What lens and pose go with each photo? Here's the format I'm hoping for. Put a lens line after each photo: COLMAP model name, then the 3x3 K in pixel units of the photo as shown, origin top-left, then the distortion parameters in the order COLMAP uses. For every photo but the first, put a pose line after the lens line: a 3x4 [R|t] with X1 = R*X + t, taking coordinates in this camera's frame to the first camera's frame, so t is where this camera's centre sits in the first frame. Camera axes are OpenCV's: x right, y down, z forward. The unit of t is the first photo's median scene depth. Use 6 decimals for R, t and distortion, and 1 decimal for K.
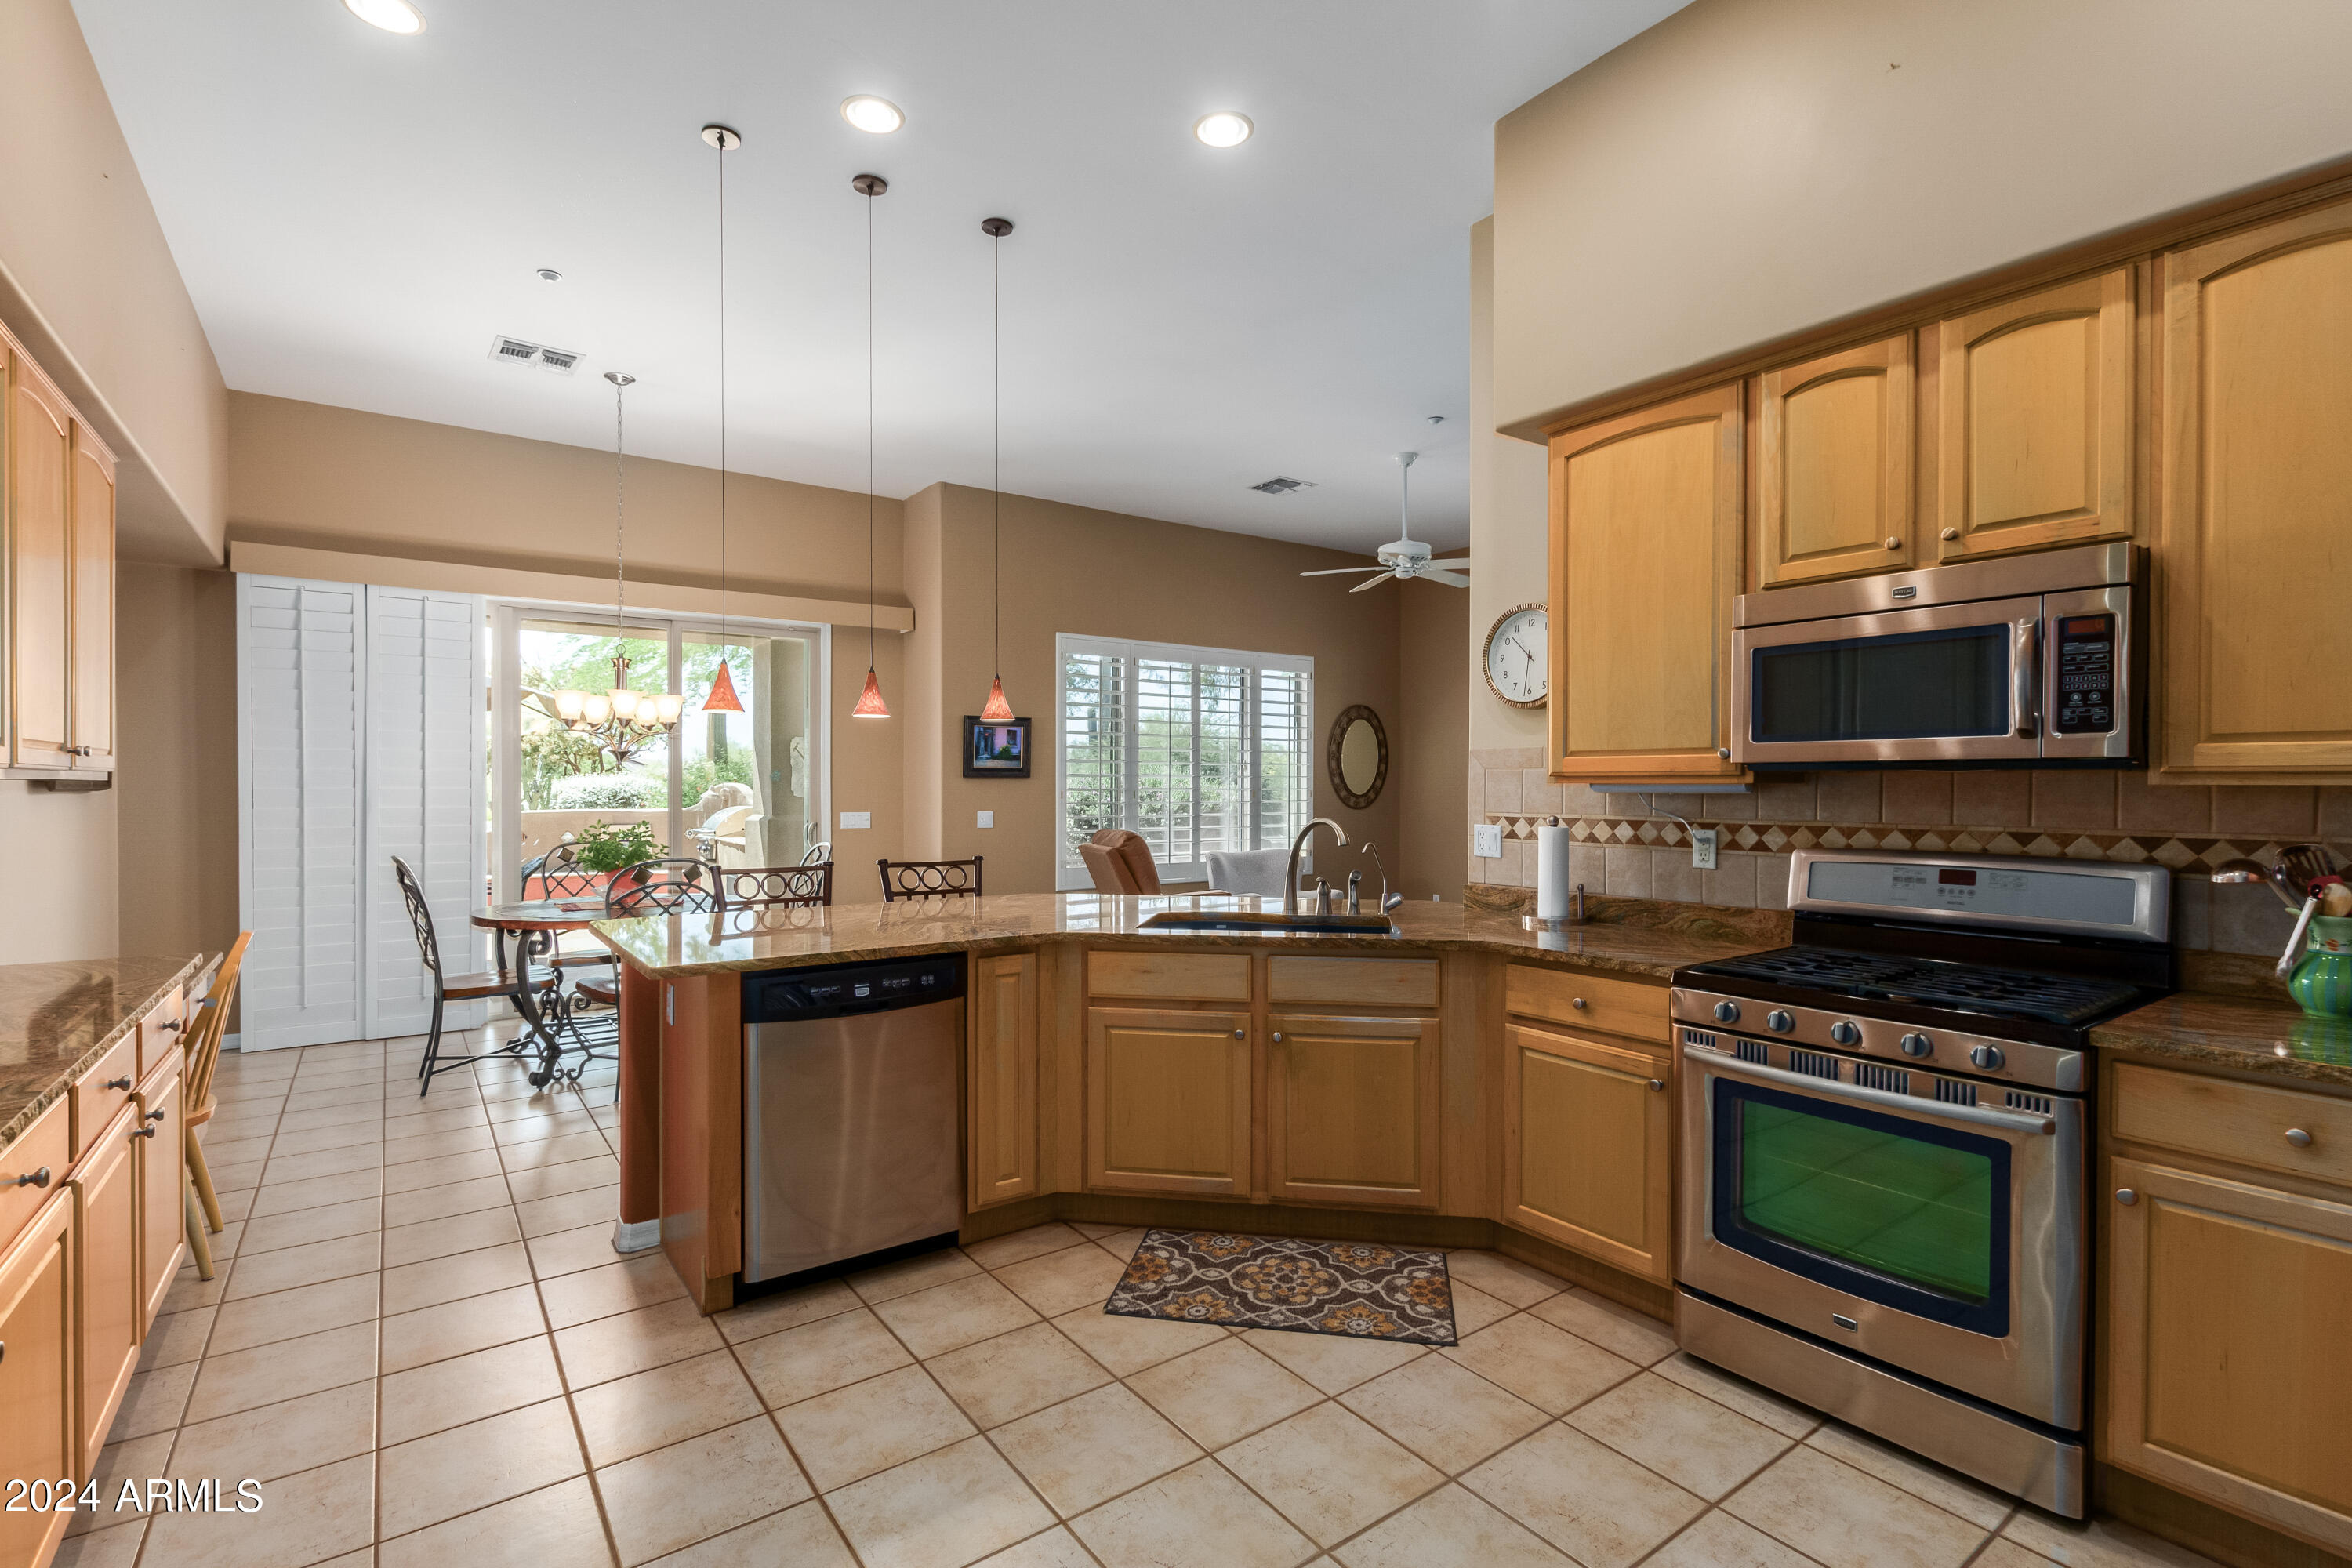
lens RADIAL K [[1087.5, 0, 1188.8], [0, 1087.5, 790.9], [0, 0, 1]] dist [0.008893, -0.002407]
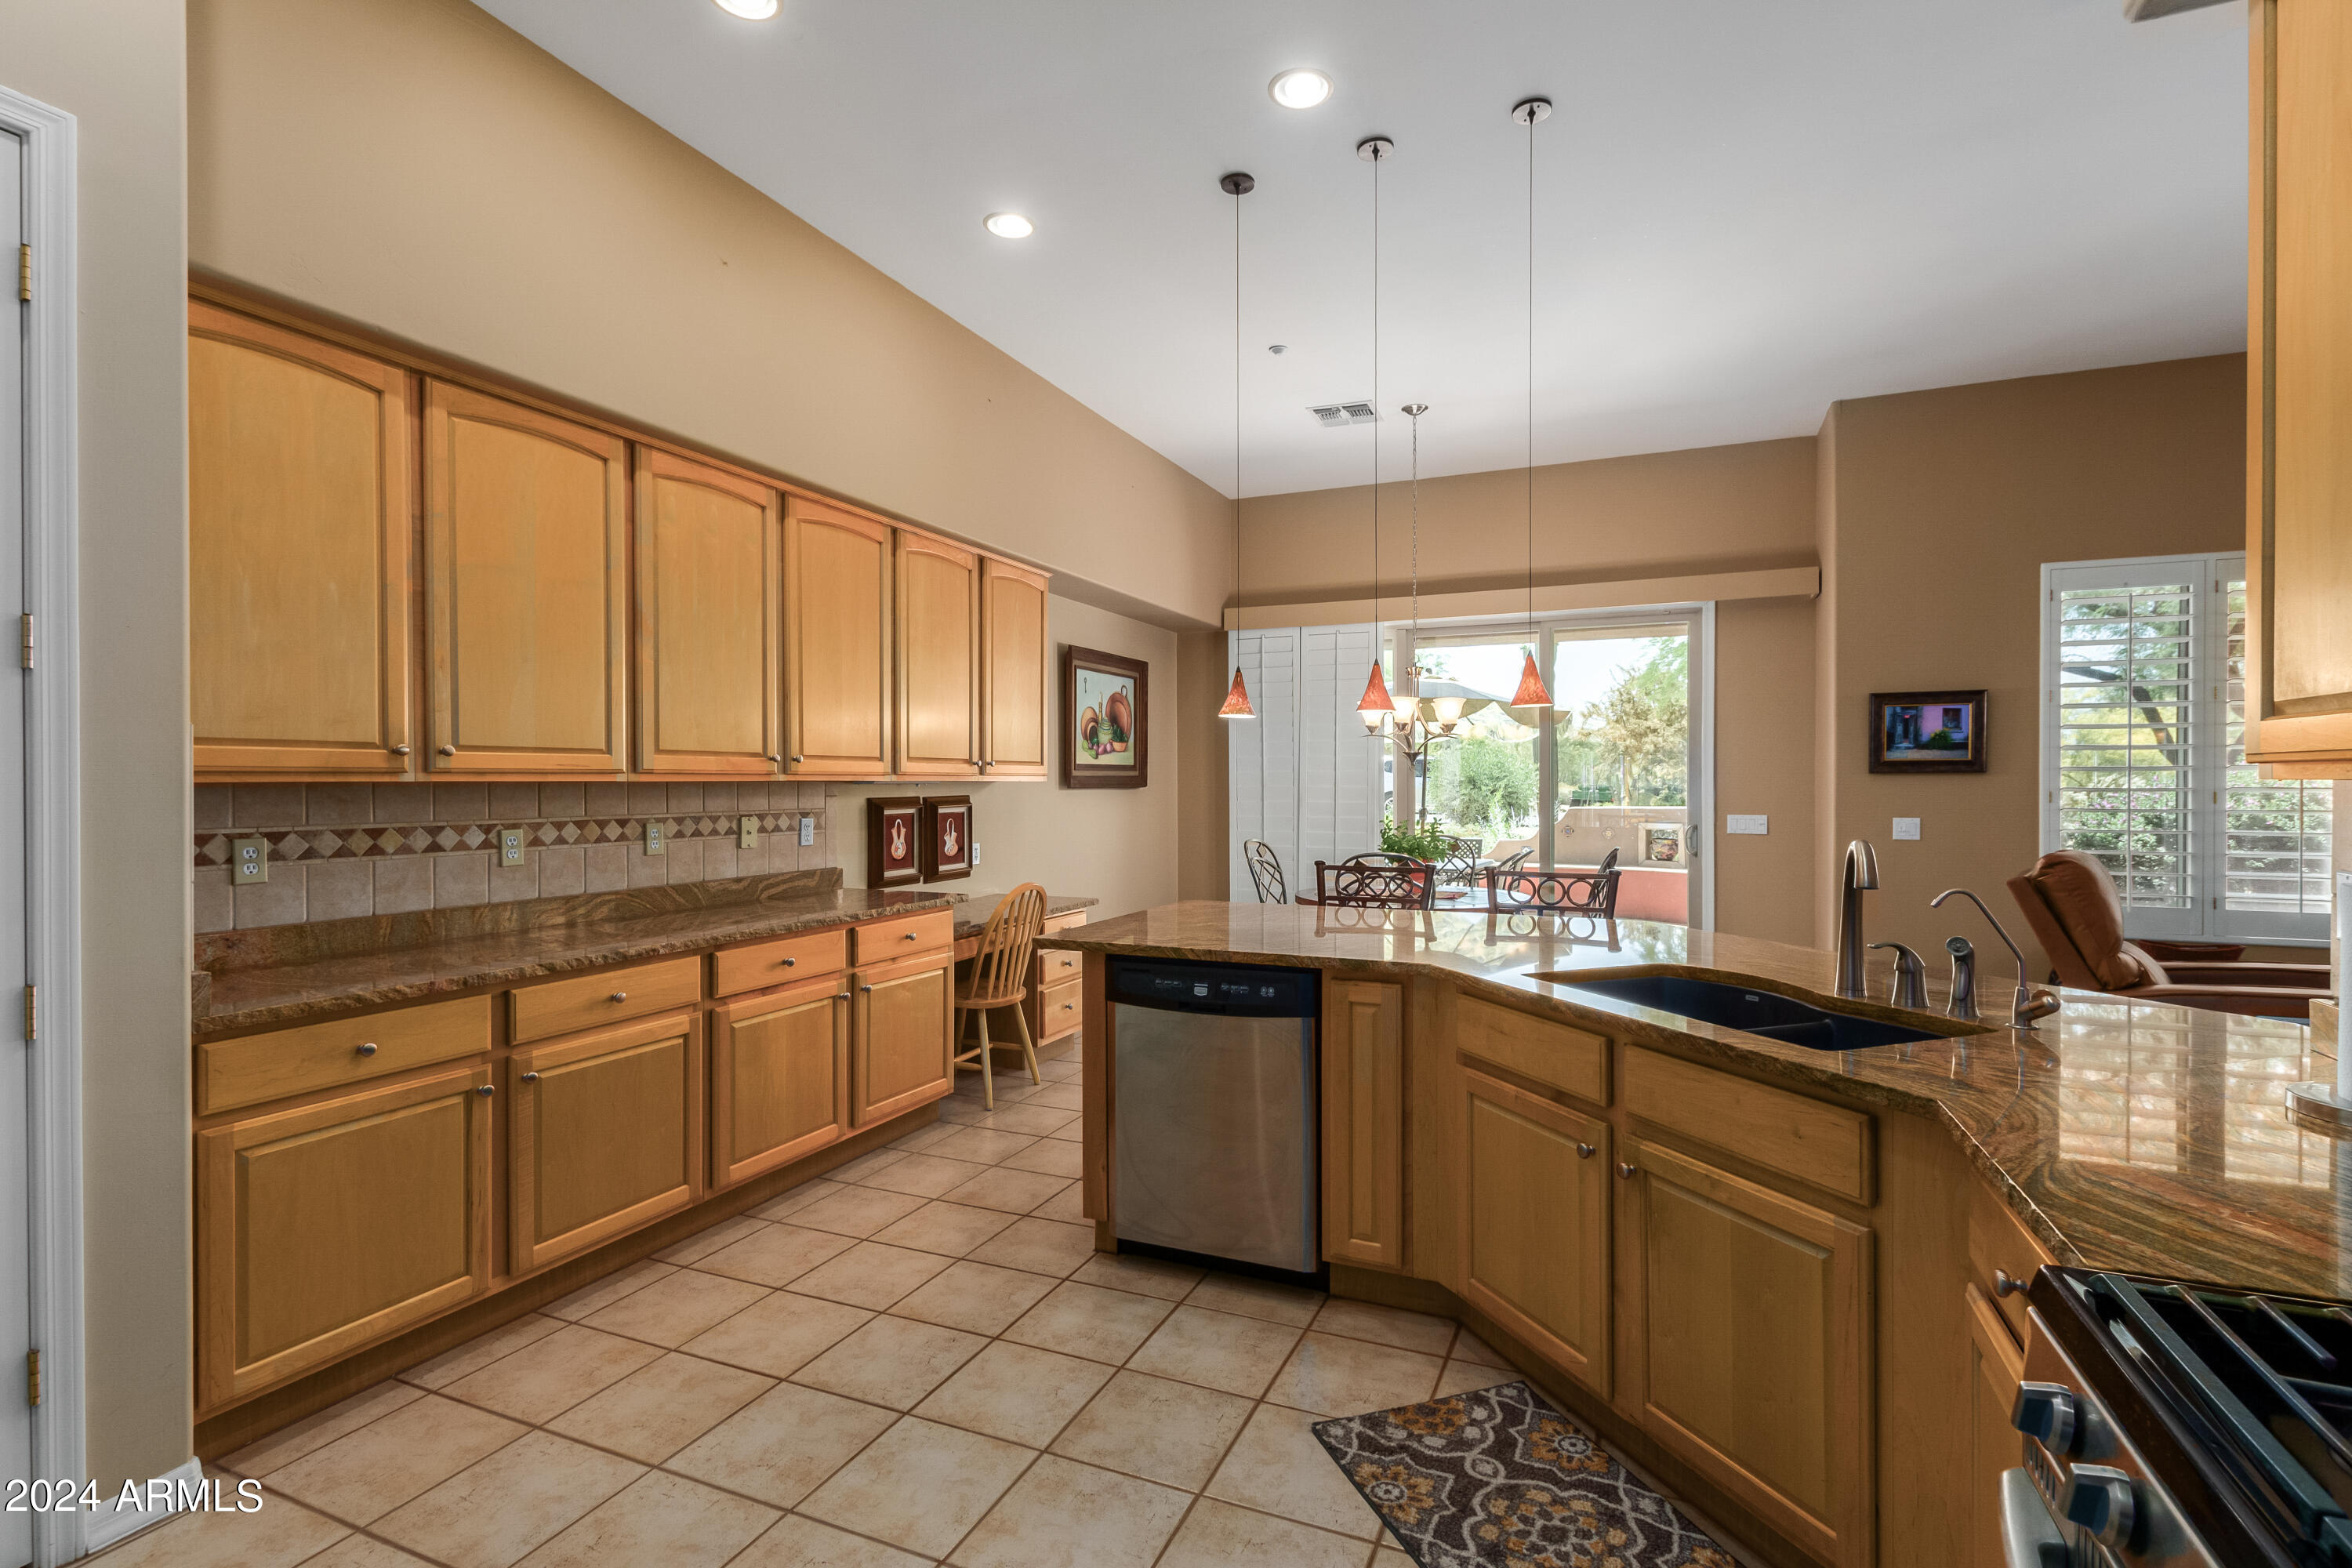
lens RADIAL K [[1087.5, 0, 1188.0], [0, 1087.5, 787.9], [0, 0, 1]] dist [0.008893, -0.002407]
pose [[0.505788, 0.002109, -0.862655, 0.494696], [-0.003494, 0.999994, 0.000396, -0.002166], [0.862651, 0.002814, 0.505792, 0.429797]]
